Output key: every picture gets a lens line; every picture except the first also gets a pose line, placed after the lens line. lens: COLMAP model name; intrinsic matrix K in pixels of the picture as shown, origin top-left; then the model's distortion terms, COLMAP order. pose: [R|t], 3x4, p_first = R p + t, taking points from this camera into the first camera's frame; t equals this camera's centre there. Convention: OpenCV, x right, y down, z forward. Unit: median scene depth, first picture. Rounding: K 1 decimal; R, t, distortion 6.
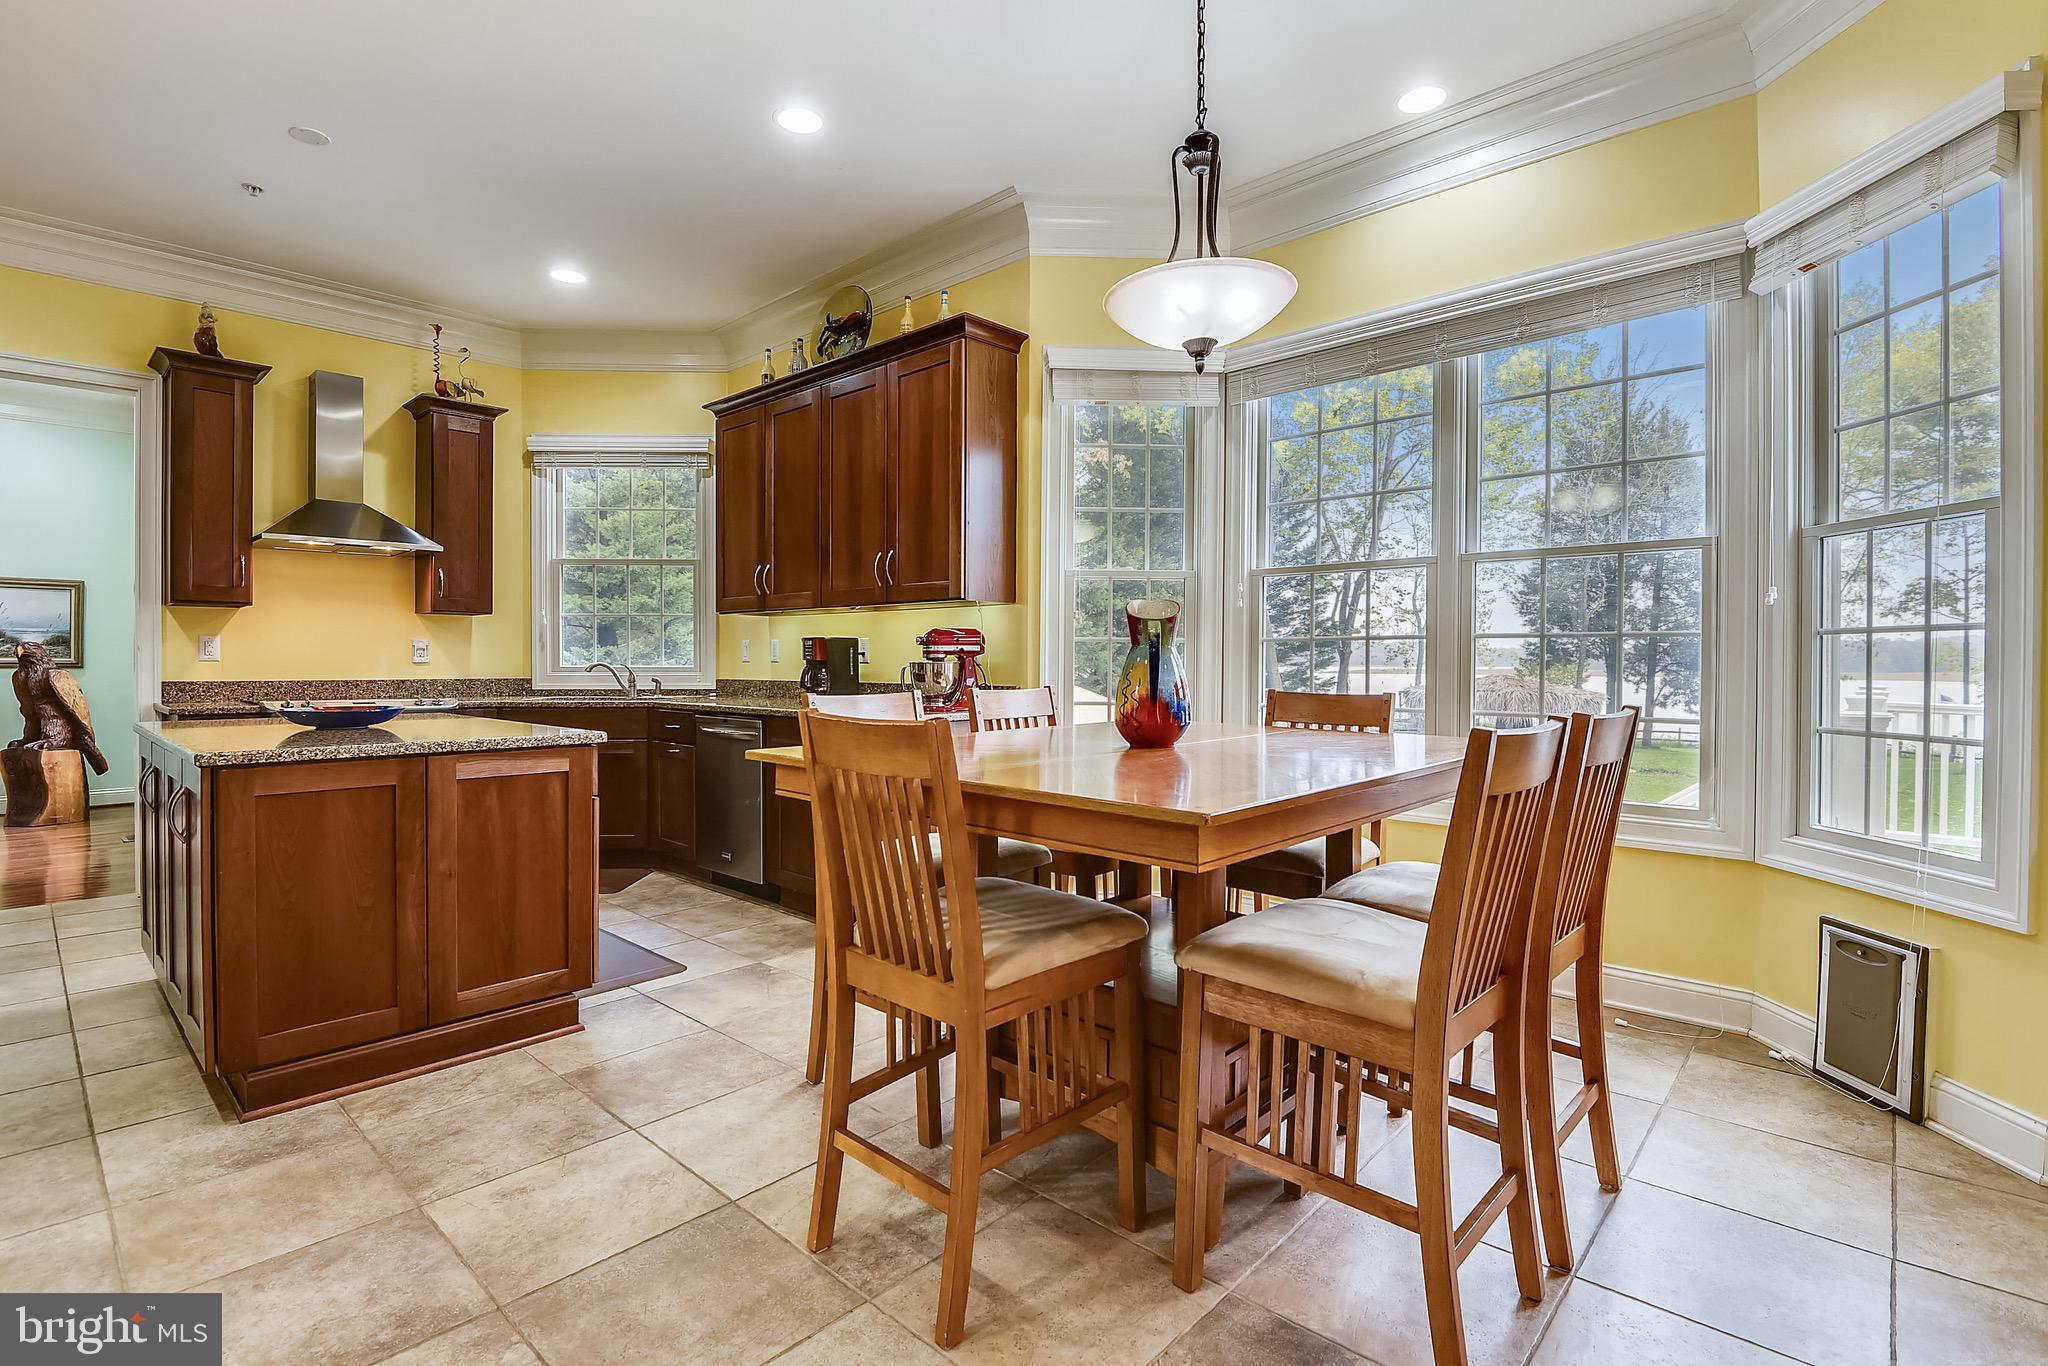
lens RADIAL K [[966.4, 0, 1030.5], [0, 966.4, 667.4], [0, 0, 1]] dist [-0.011376, -0.006093]
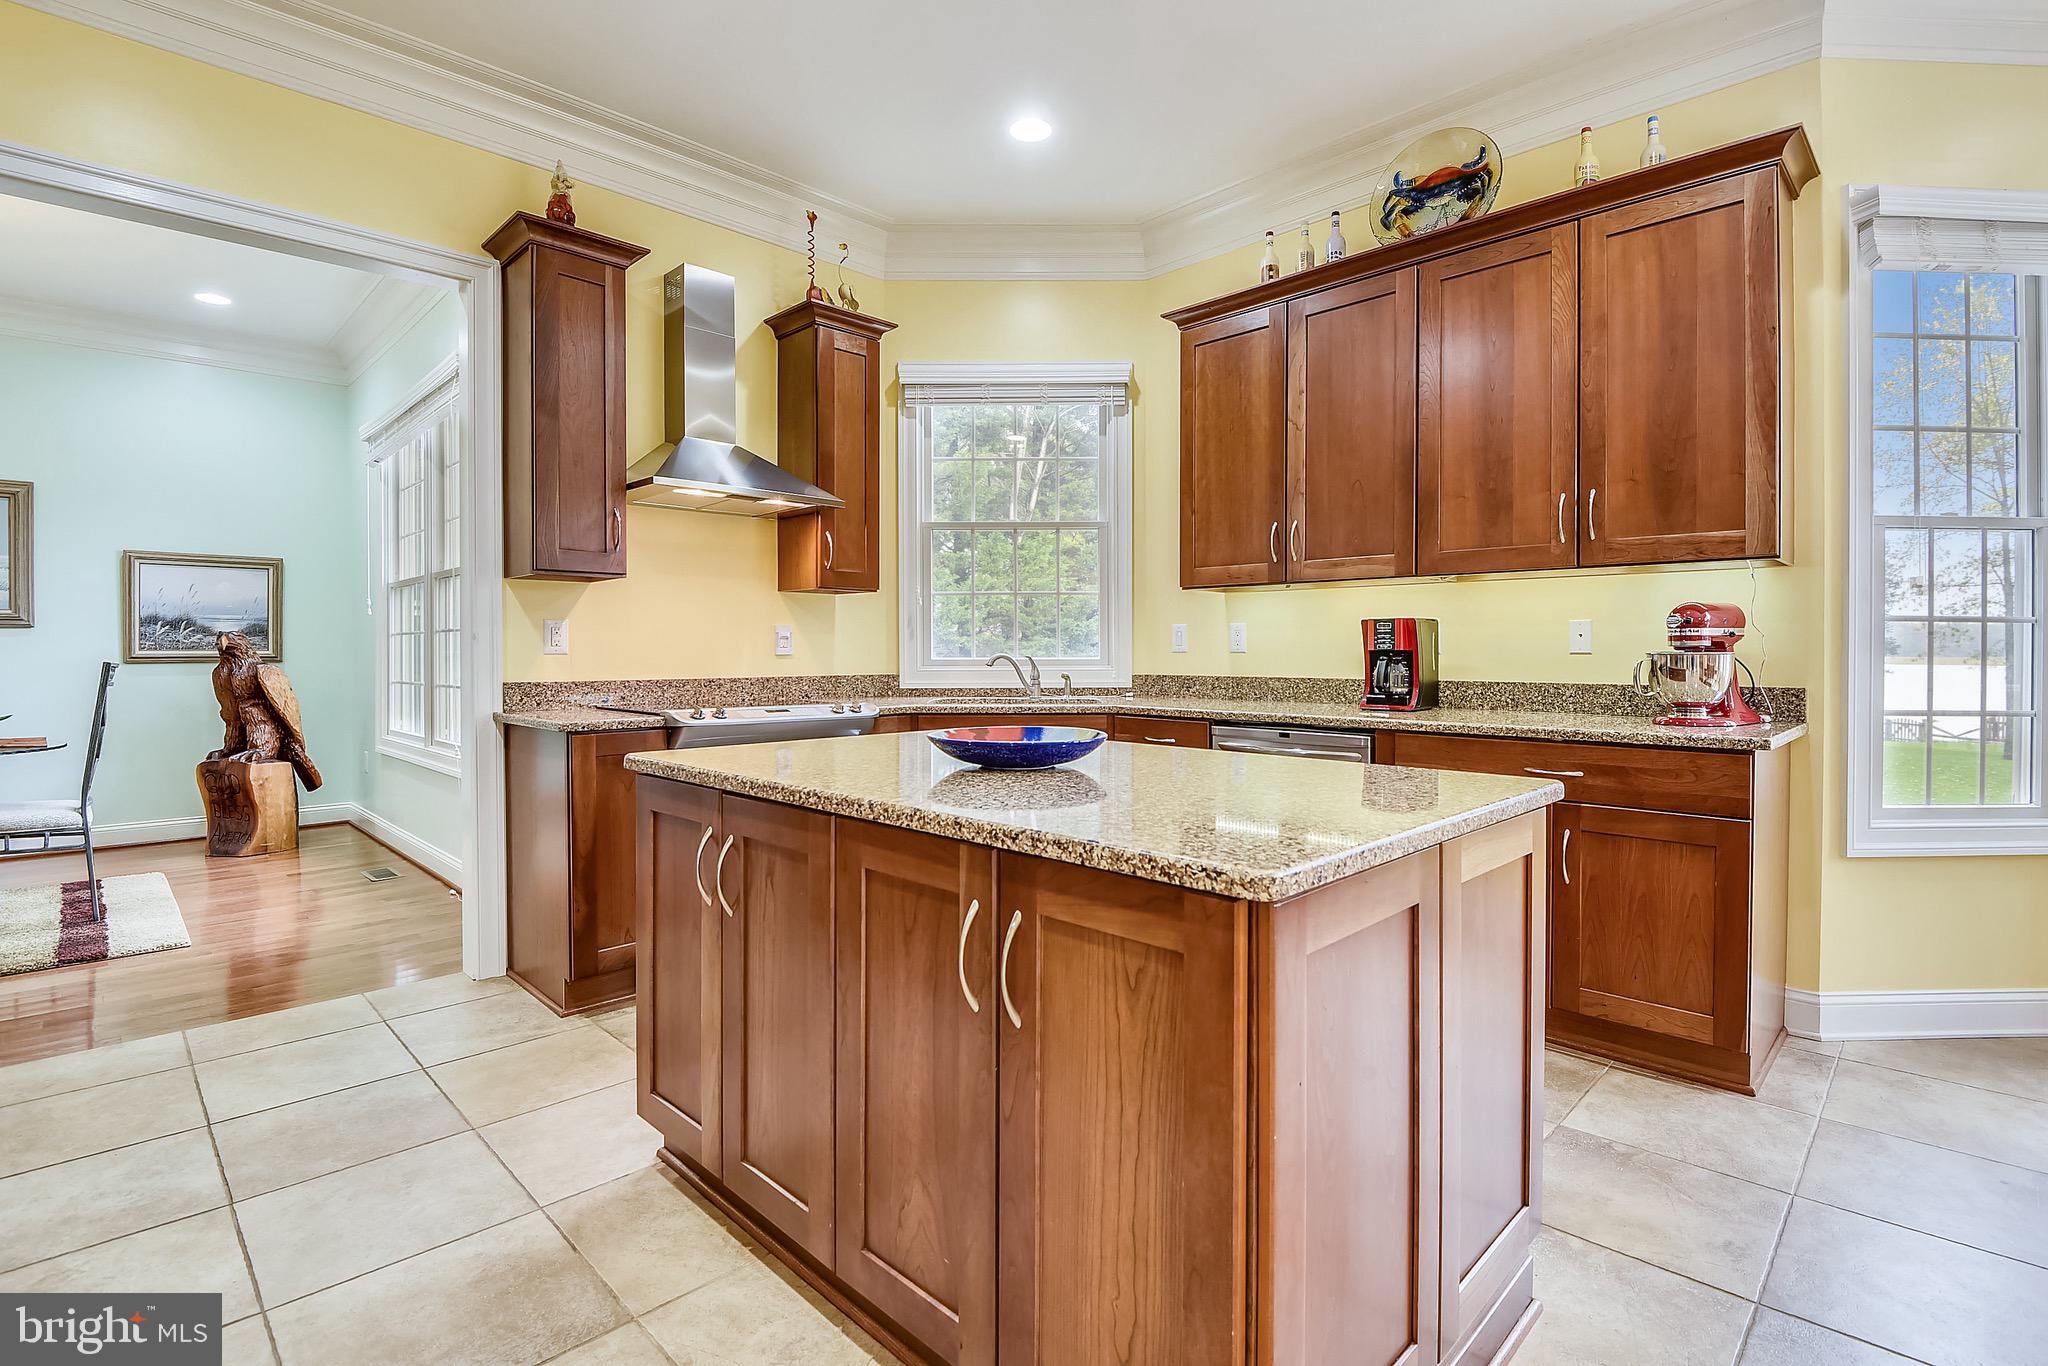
lens RADIAL K [[966.4, 0, 1048.6], [0, 966.4, 654.5], [0, 0, 1]] dist [-0.011376, -0.006093]
pose [[0.999504, -0.004517, -0.031152, -0.398291], [0.004531, 0.999990, 0.000382, -0.004813], [0.031150, -0.000523, 0.999515, 0.236611]]
